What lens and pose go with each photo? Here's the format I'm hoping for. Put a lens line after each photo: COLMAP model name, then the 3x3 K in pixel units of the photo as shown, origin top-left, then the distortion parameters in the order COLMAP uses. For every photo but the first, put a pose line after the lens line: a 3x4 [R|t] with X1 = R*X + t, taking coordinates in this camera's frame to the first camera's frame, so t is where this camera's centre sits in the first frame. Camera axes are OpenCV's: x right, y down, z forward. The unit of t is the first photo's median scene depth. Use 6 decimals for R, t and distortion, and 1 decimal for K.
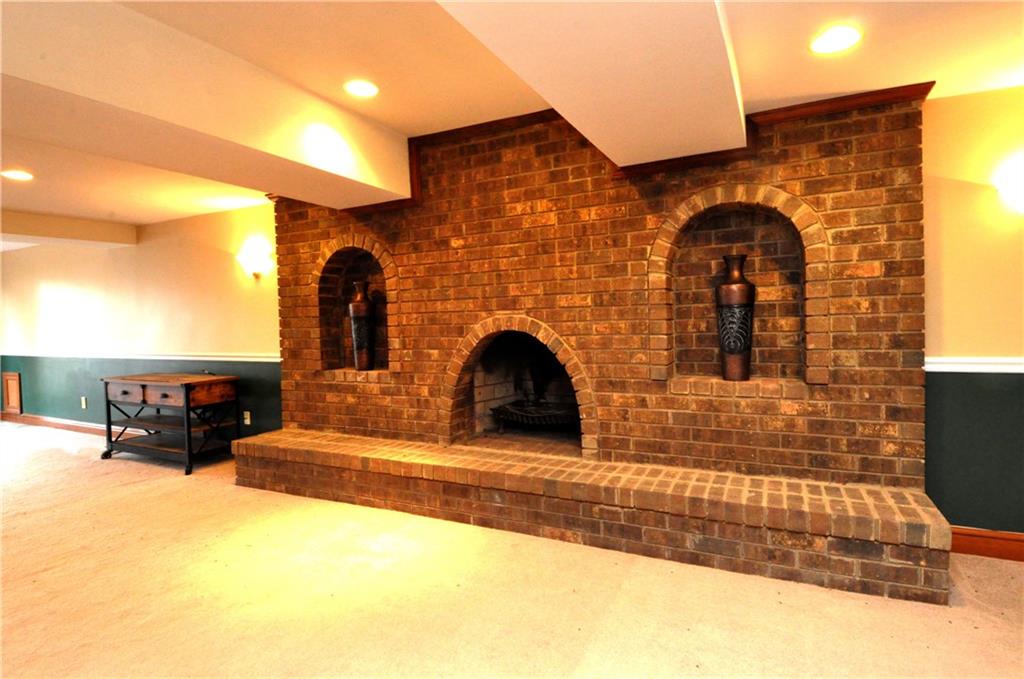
lens RADIAL K [[529.8, 0, 514.9], [0, 529.8, 334.9], [0, 0, 1]] dist [0.001296, -0.001089]
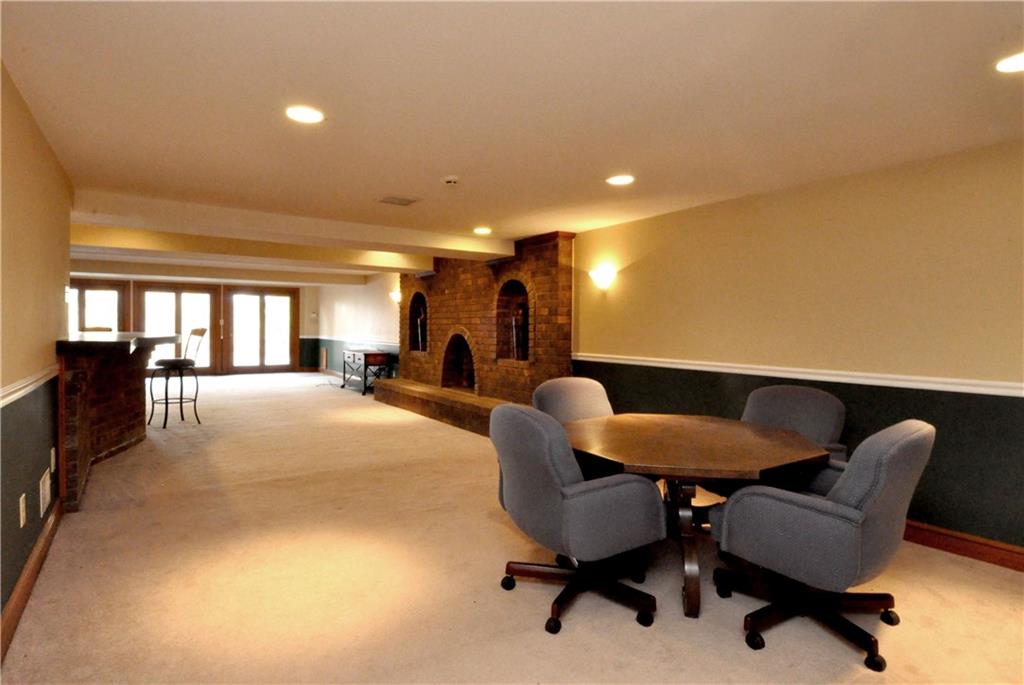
lens RADIAL K [[537.2, 0, 512.0], [0, 537.2, 342.5], [0, 0, 1]] dist [-0.000216, -0.000007]
pose [[0.869927, 0.050819, -0.490555, 1.290143], [-0.052809, 0.998557, 0.009797, -0.007513], [0.490344, 0.017383, 0.871355, -0.805357]]
